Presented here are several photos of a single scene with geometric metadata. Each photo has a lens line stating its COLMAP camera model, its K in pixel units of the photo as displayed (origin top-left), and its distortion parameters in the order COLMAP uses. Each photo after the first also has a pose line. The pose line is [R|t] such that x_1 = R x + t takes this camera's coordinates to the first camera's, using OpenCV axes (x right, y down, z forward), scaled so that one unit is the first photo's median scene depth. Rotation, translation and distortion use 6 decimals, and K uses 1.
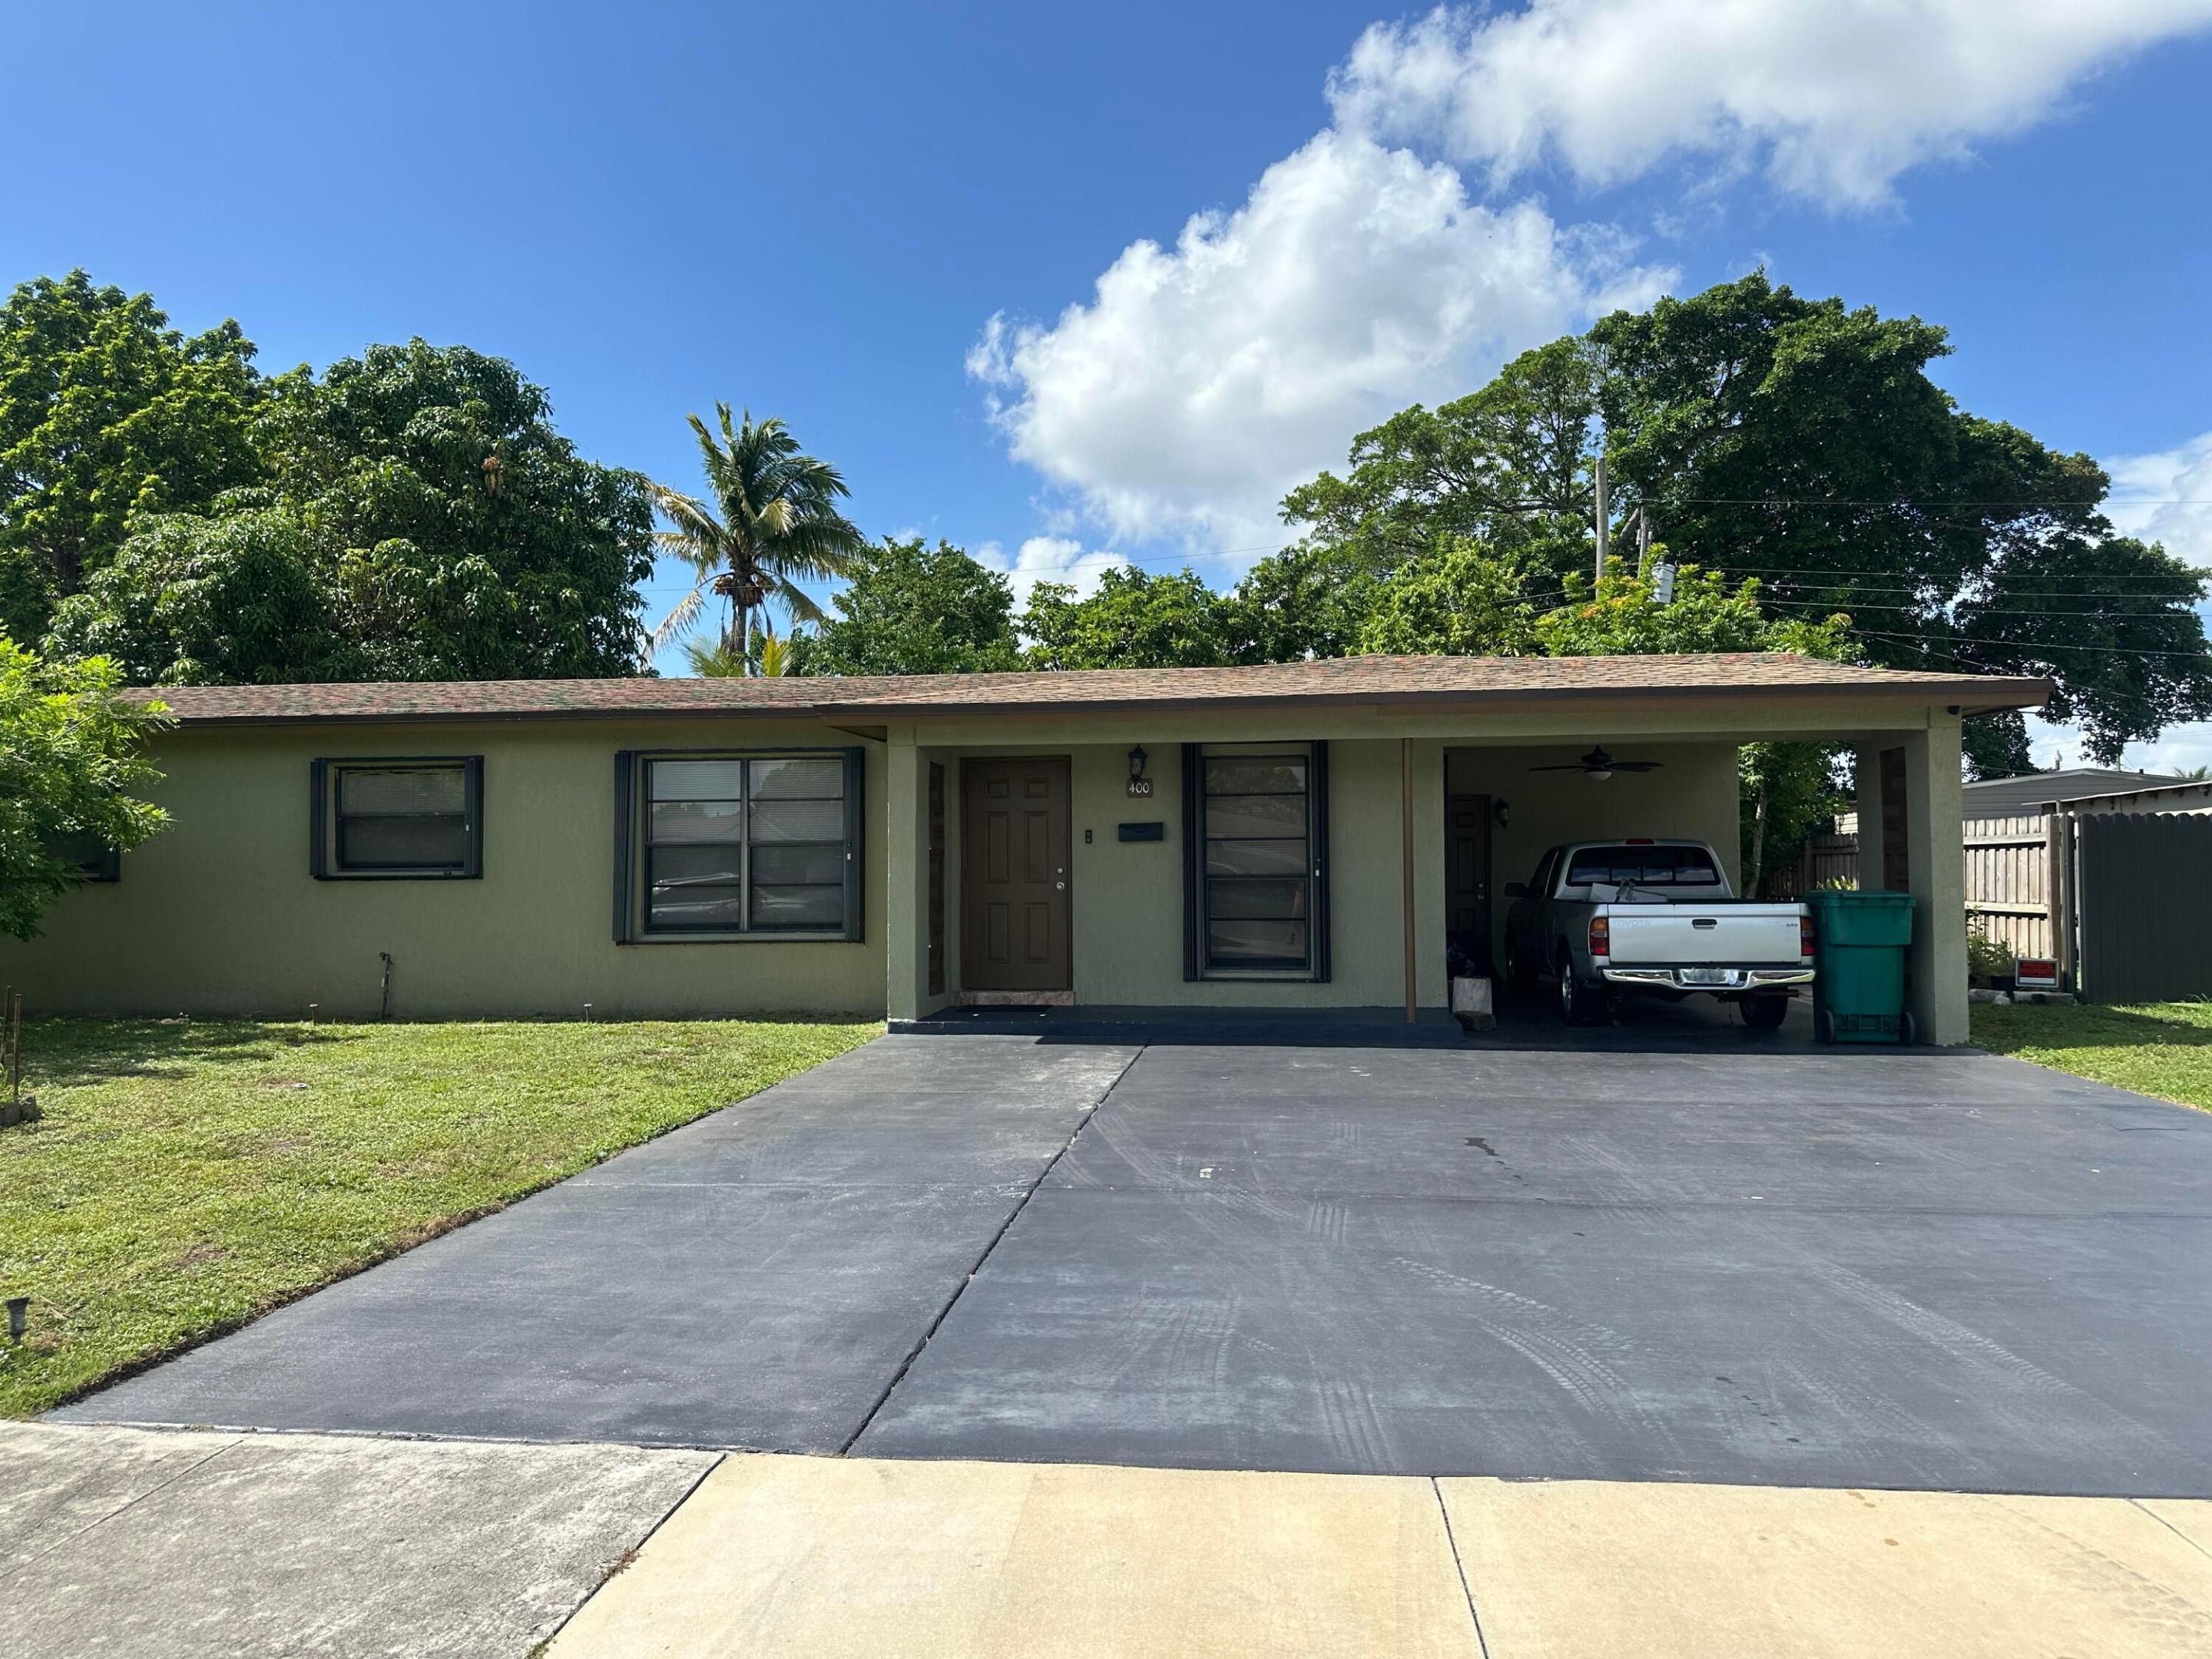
lens RADIAL K [[1495.8, 0, 1128.6], [0, 1495.8, 836.8], [0, 0, 1]] dist [0.080131, -0.109585]
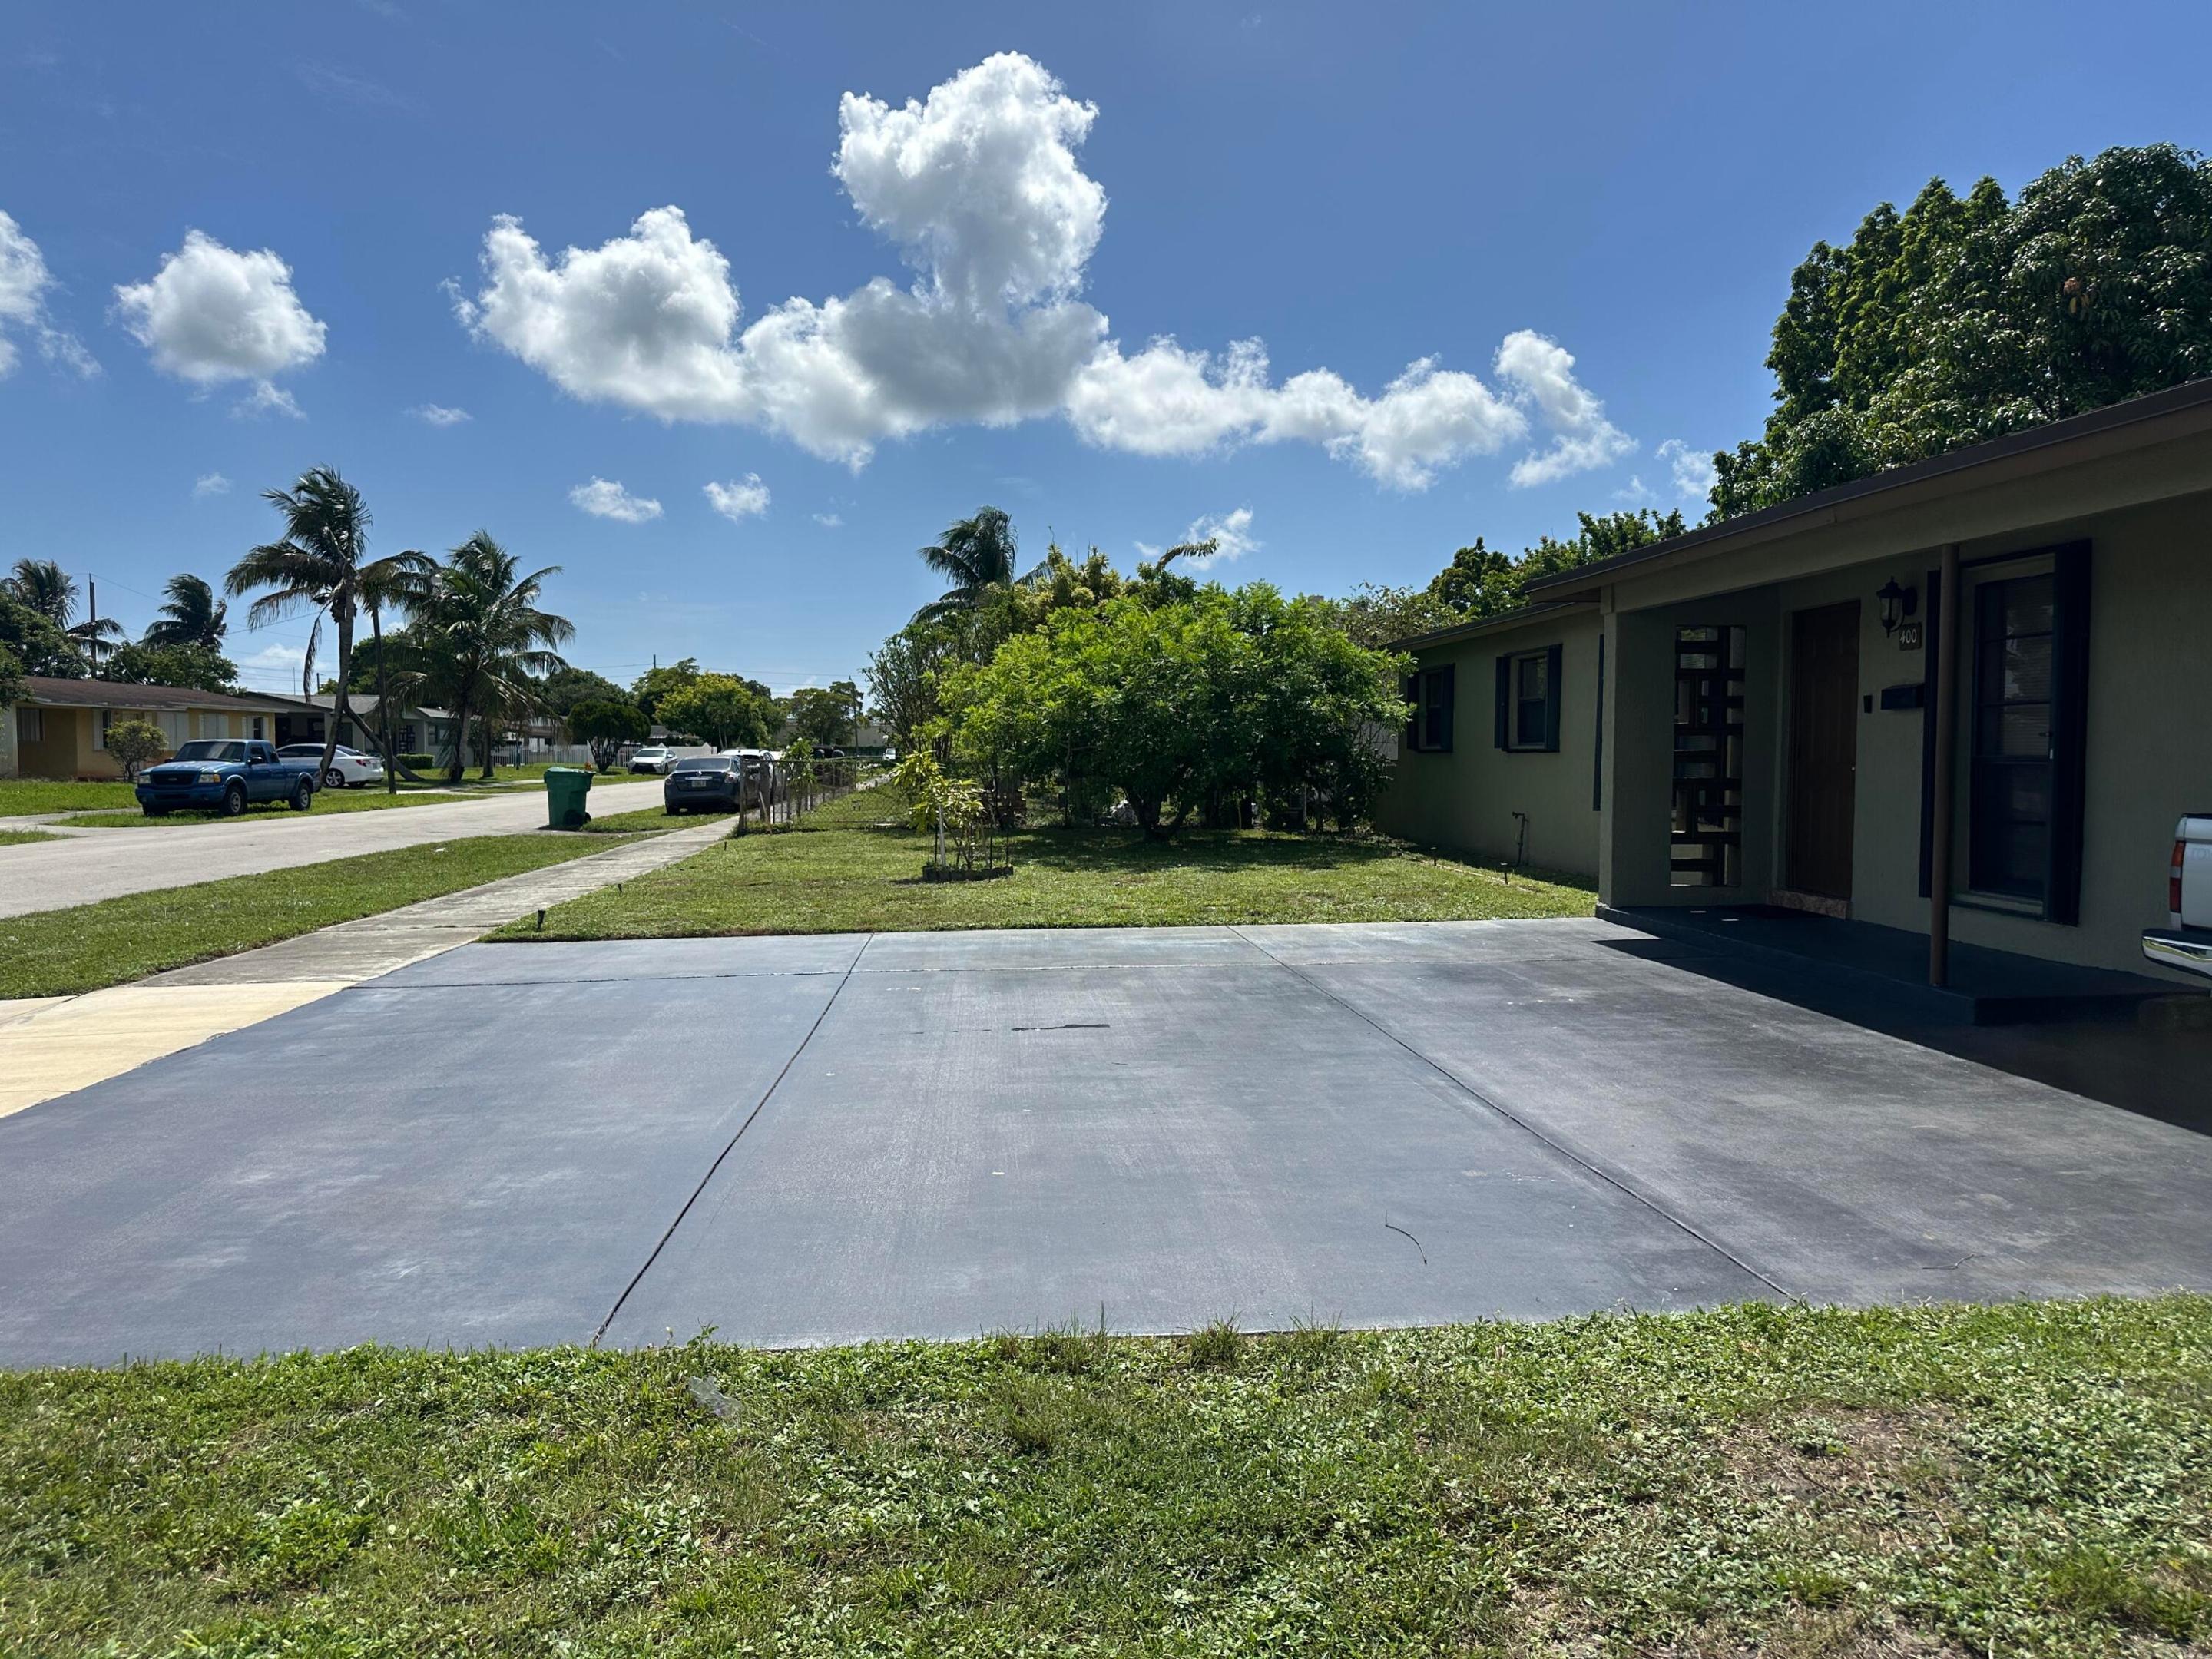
lens RADIAL K [[1546.3, 0, 1116.0], [0, 1546.3, 819.3], [0, 0, 1]] dist [0.036040, -0.032020]
pose [[0.193064, 0.050773, -0.979872, 0.431685], [0.020609, 0.998230, 0.055785, 0.003883], [0.980970, -0.030964, 0.191676, 0.287085]]
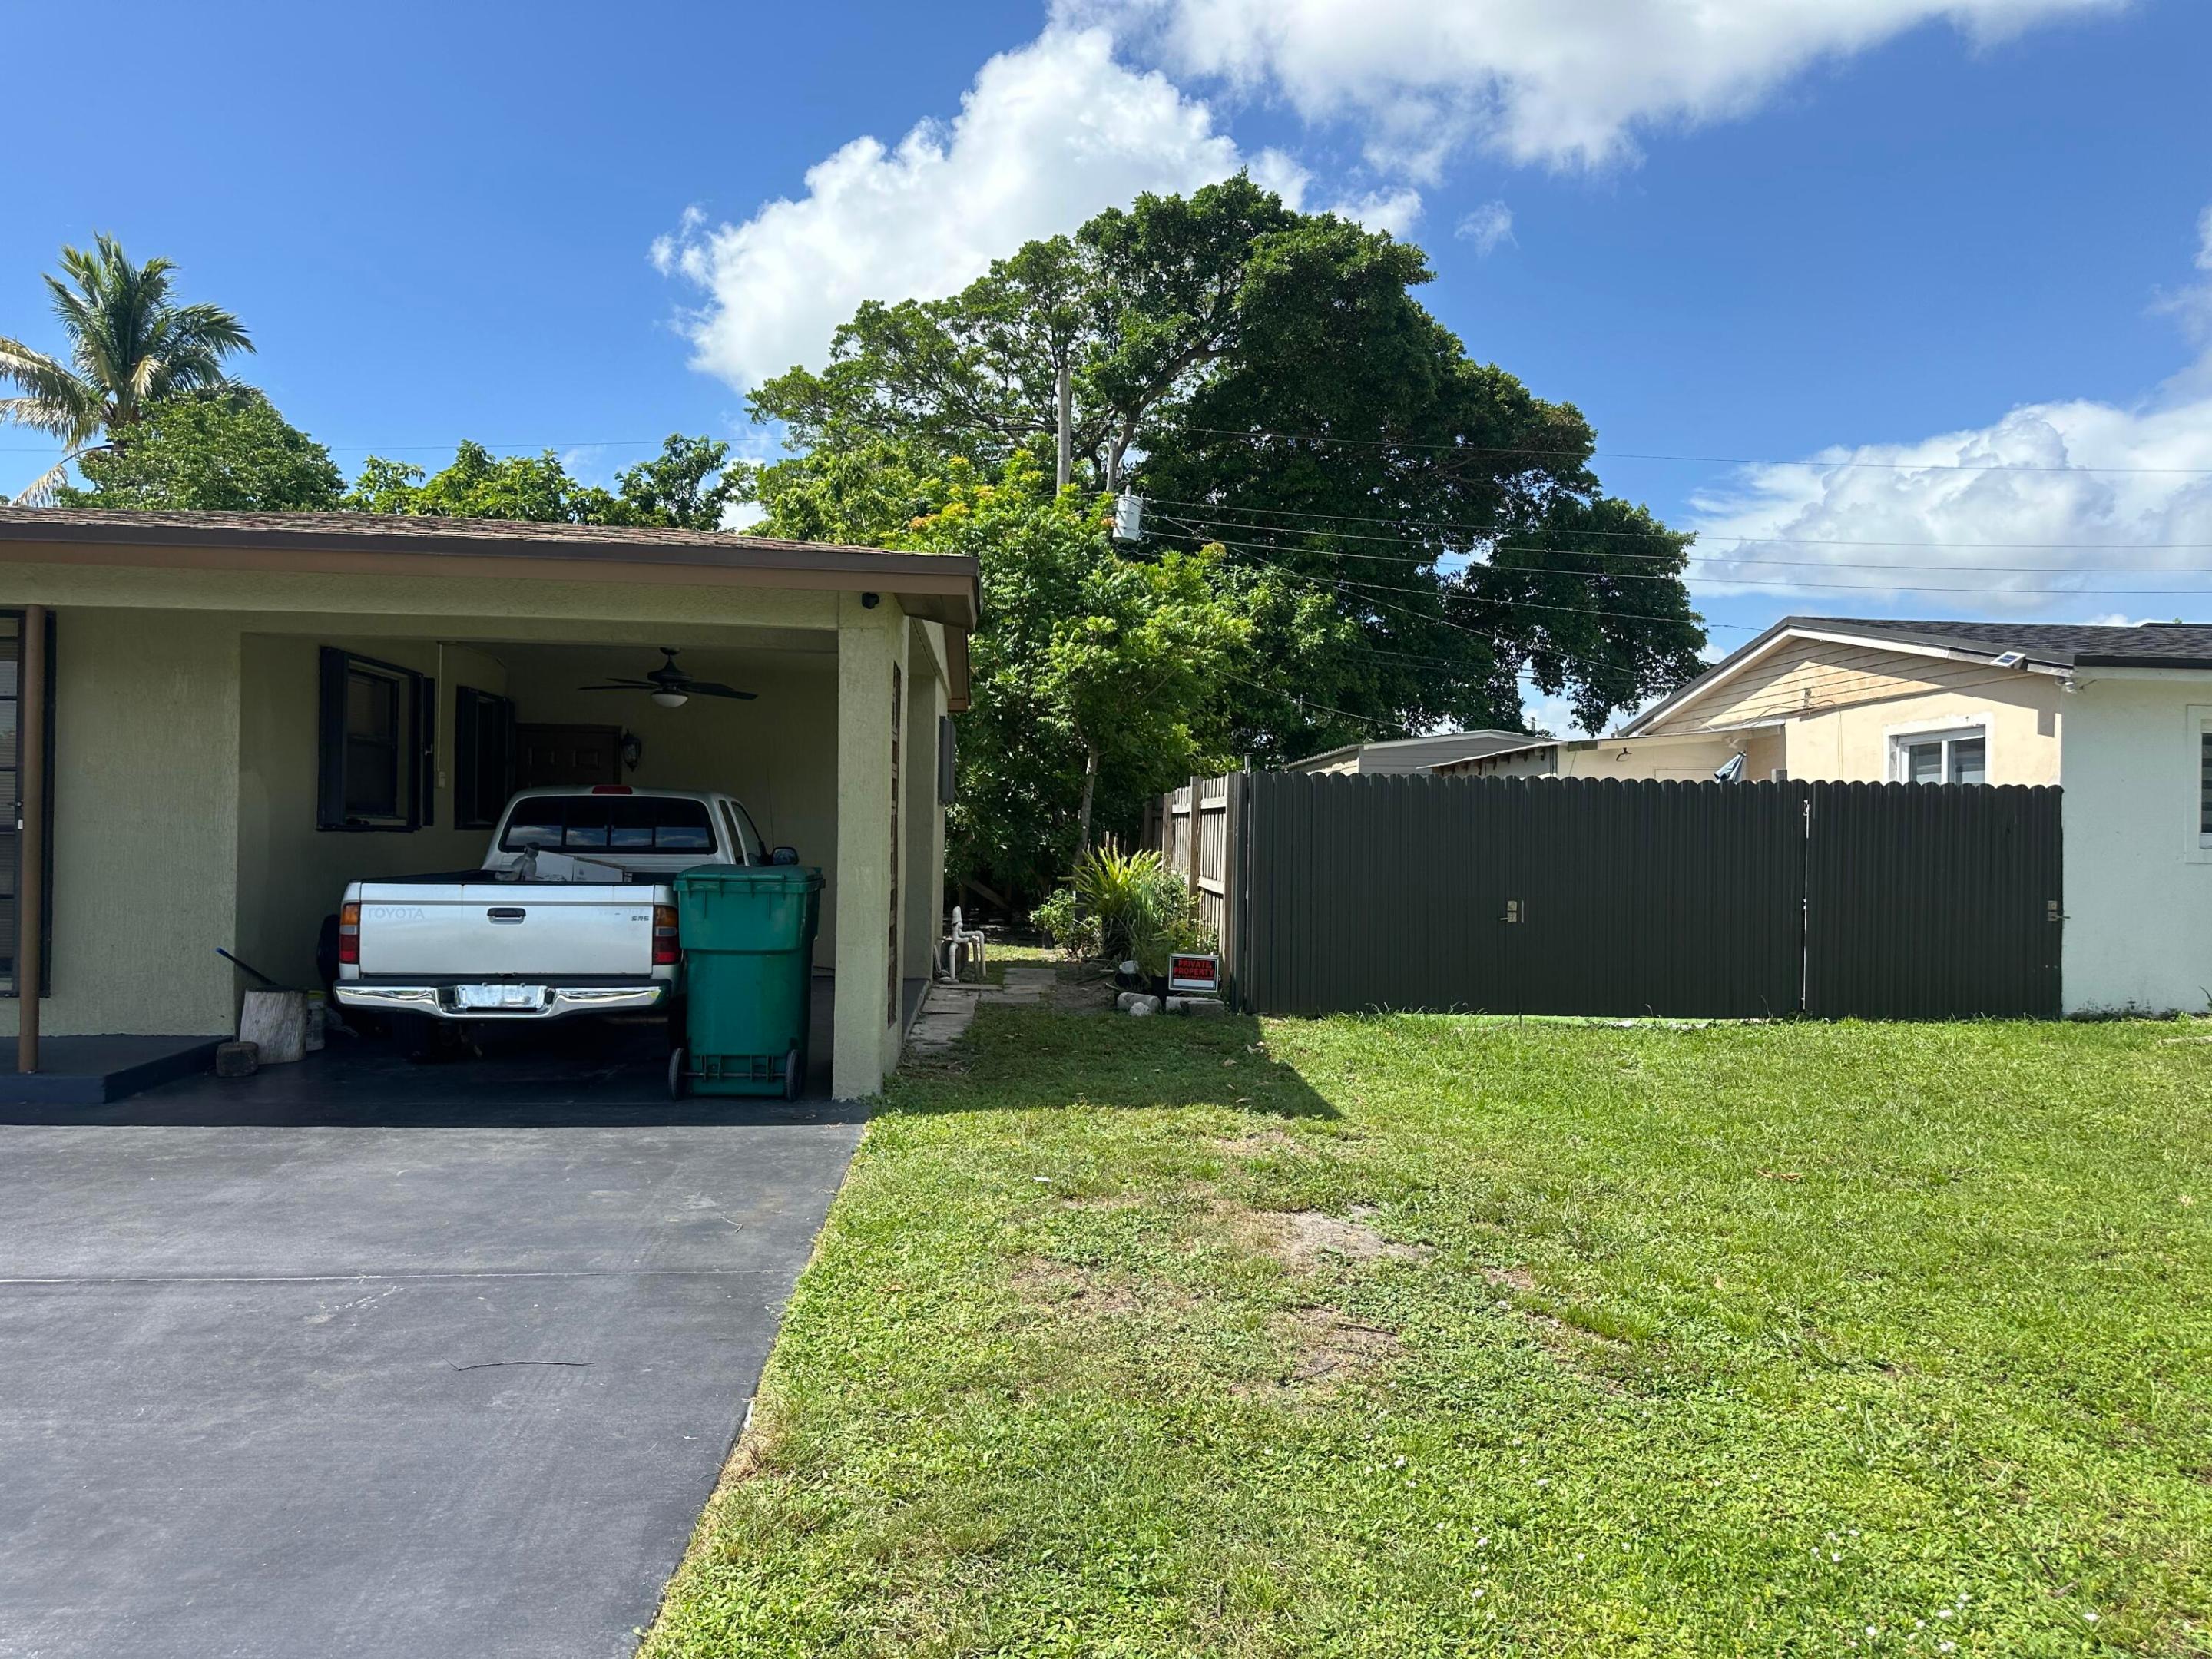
lens RADIAL K [[1495.8, 0, 1128.6], [0, 1495.8, 836.8], [0, 0, 1]] dist [0.080131, -0.109585]
pose [[0.982093, 0.020790, 0.187244, 0.284305], [-0.026403, 0.999272, 0.027532, -0.000338], [-0.186535, -0.031983, 0.981928, 0.172863]]
